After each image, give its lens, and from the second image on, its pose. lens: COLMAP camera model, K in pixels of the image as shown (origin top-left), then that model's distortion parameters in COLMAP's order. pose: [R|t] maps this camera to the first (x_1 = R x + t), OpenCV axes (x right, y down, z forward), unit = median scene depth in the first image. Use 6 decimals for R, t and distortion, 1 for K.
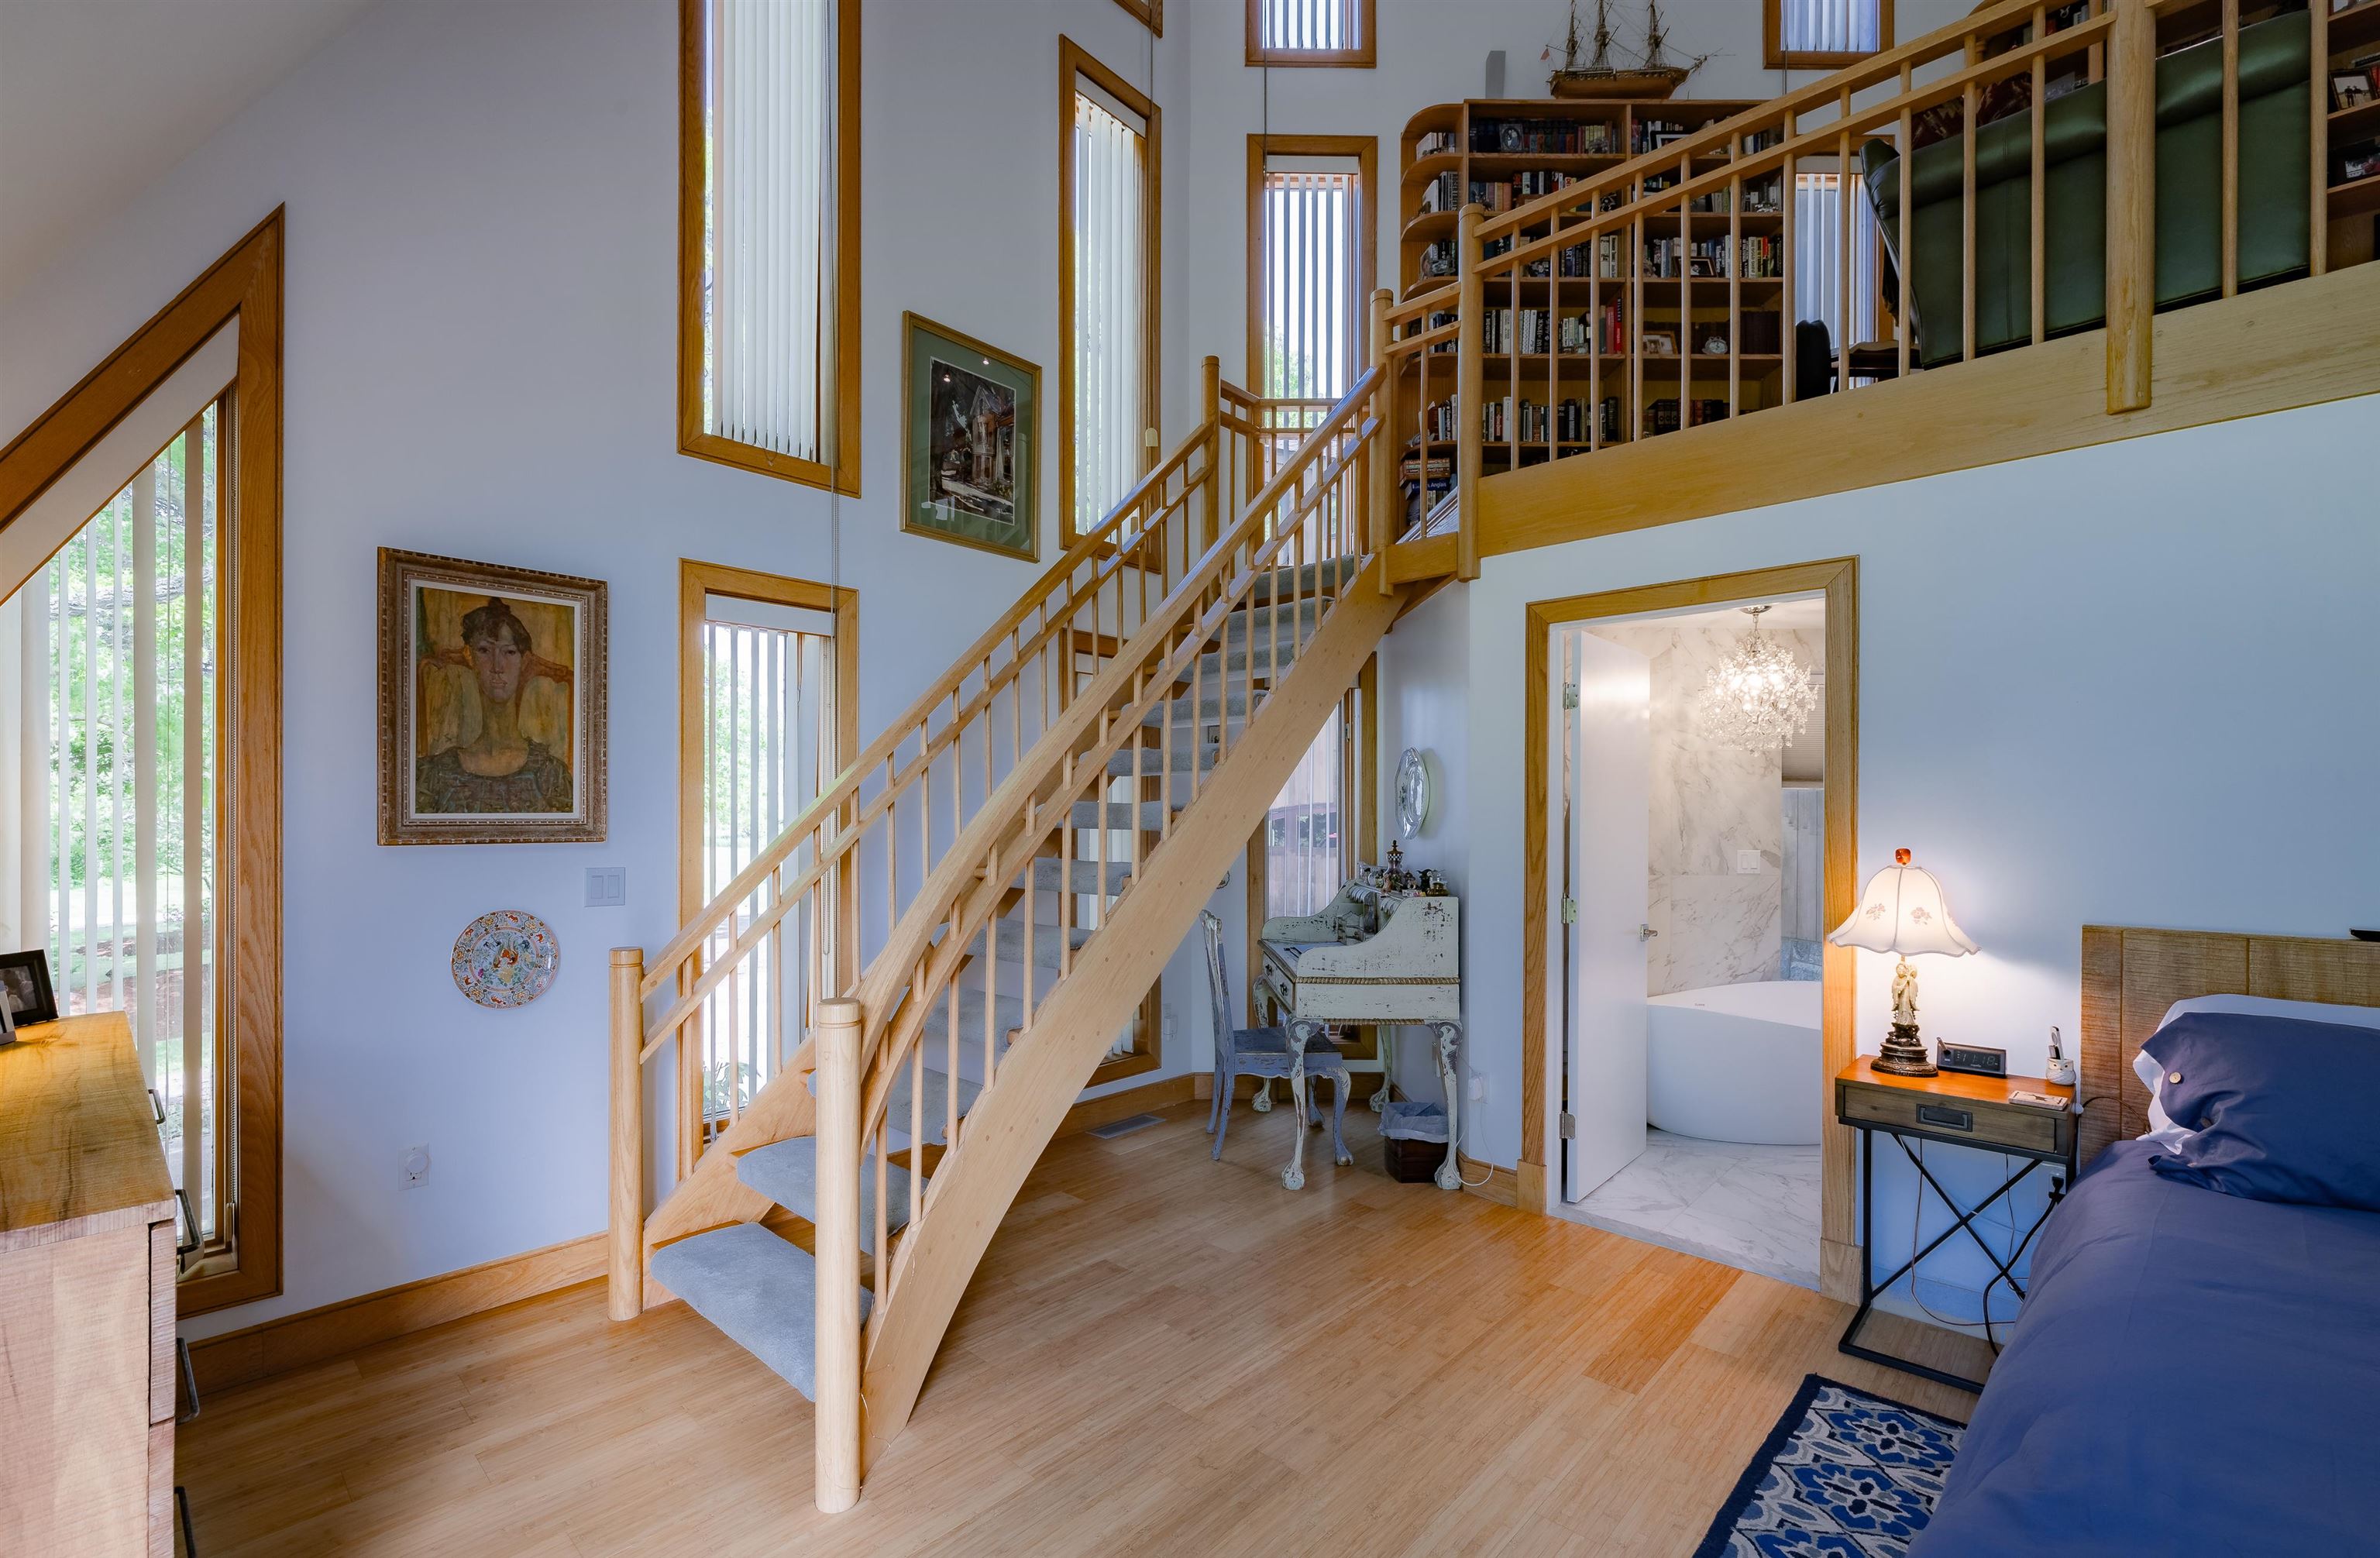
lens RADIAL K [[1041.6, 0, 1249.6], [0, 1041.6, 822.6], [0, 0, 1]] dist [-0.001335, -0.000864]
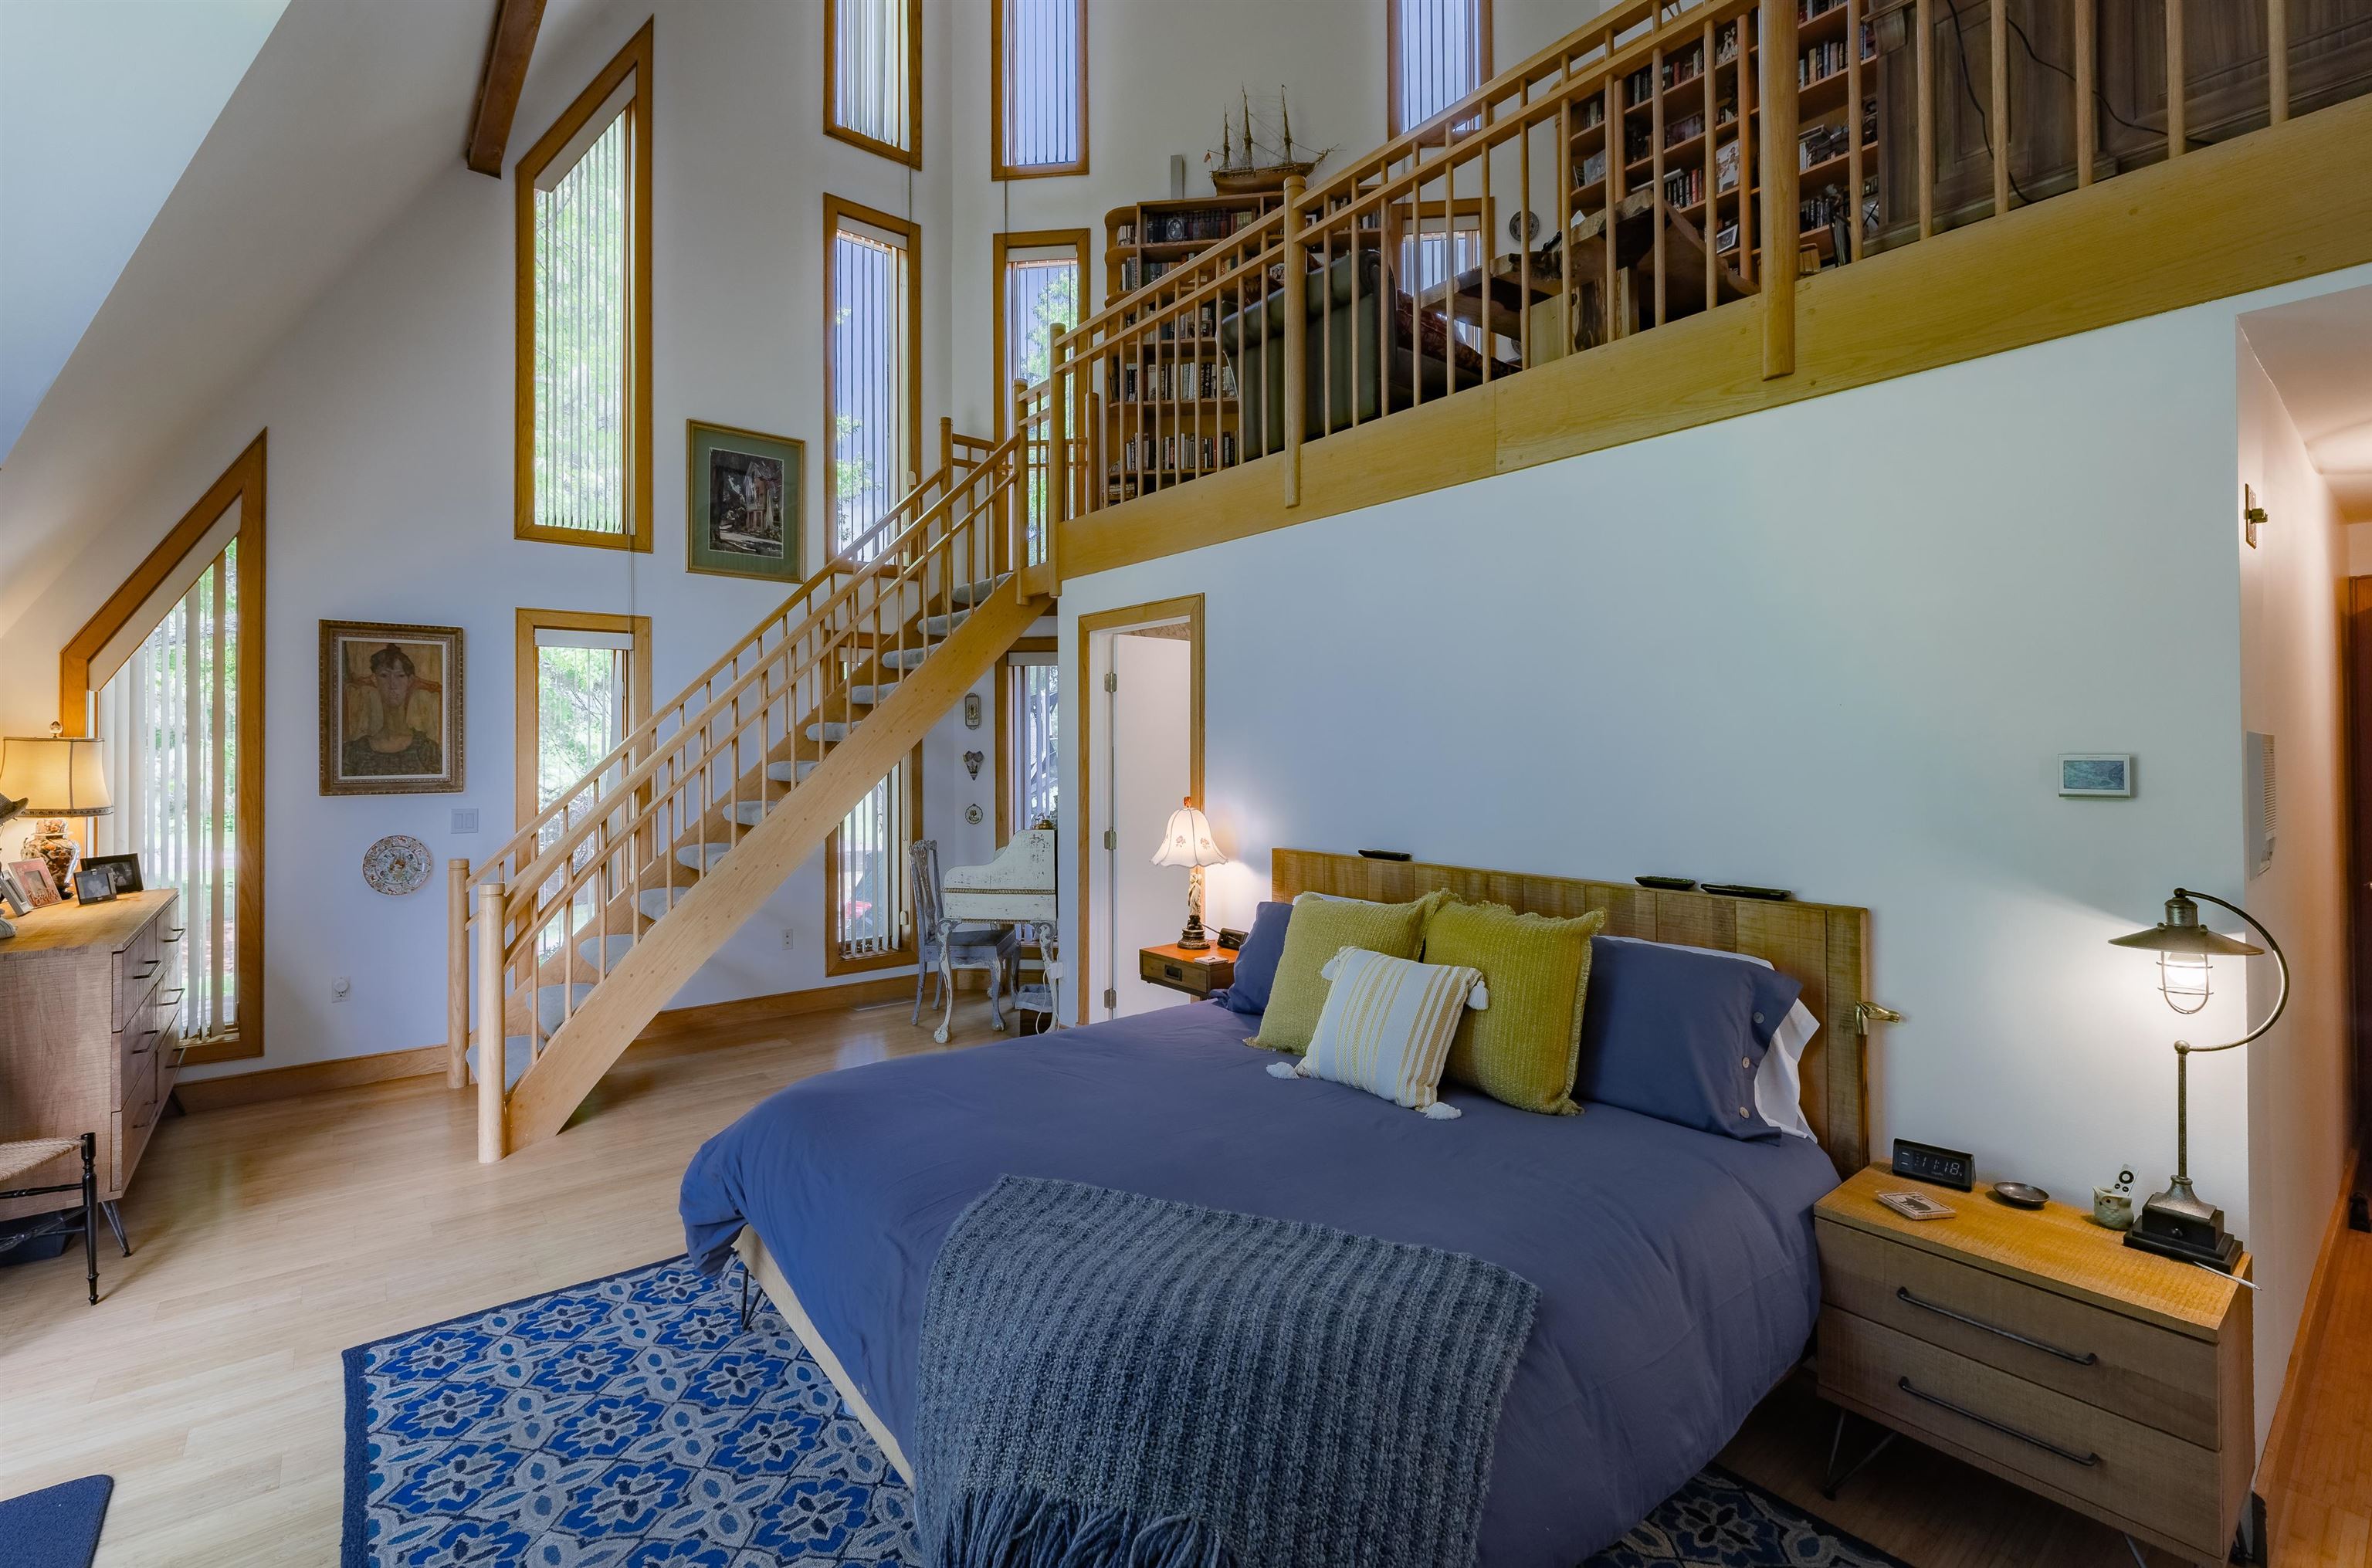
lens RADIAL K [[1038.0, 0, 1135.3], [0, 1038.0, 747.8], [0, 0, 1]] dist [-0.001335, -0.000864]
pose [[0.986863, -0.009289, -0.161293, 0.527502], [0.007301, 0.999890, -0.012912, -0.017529], [0.161395, 0.011564, 0.986822, -0.318420]]
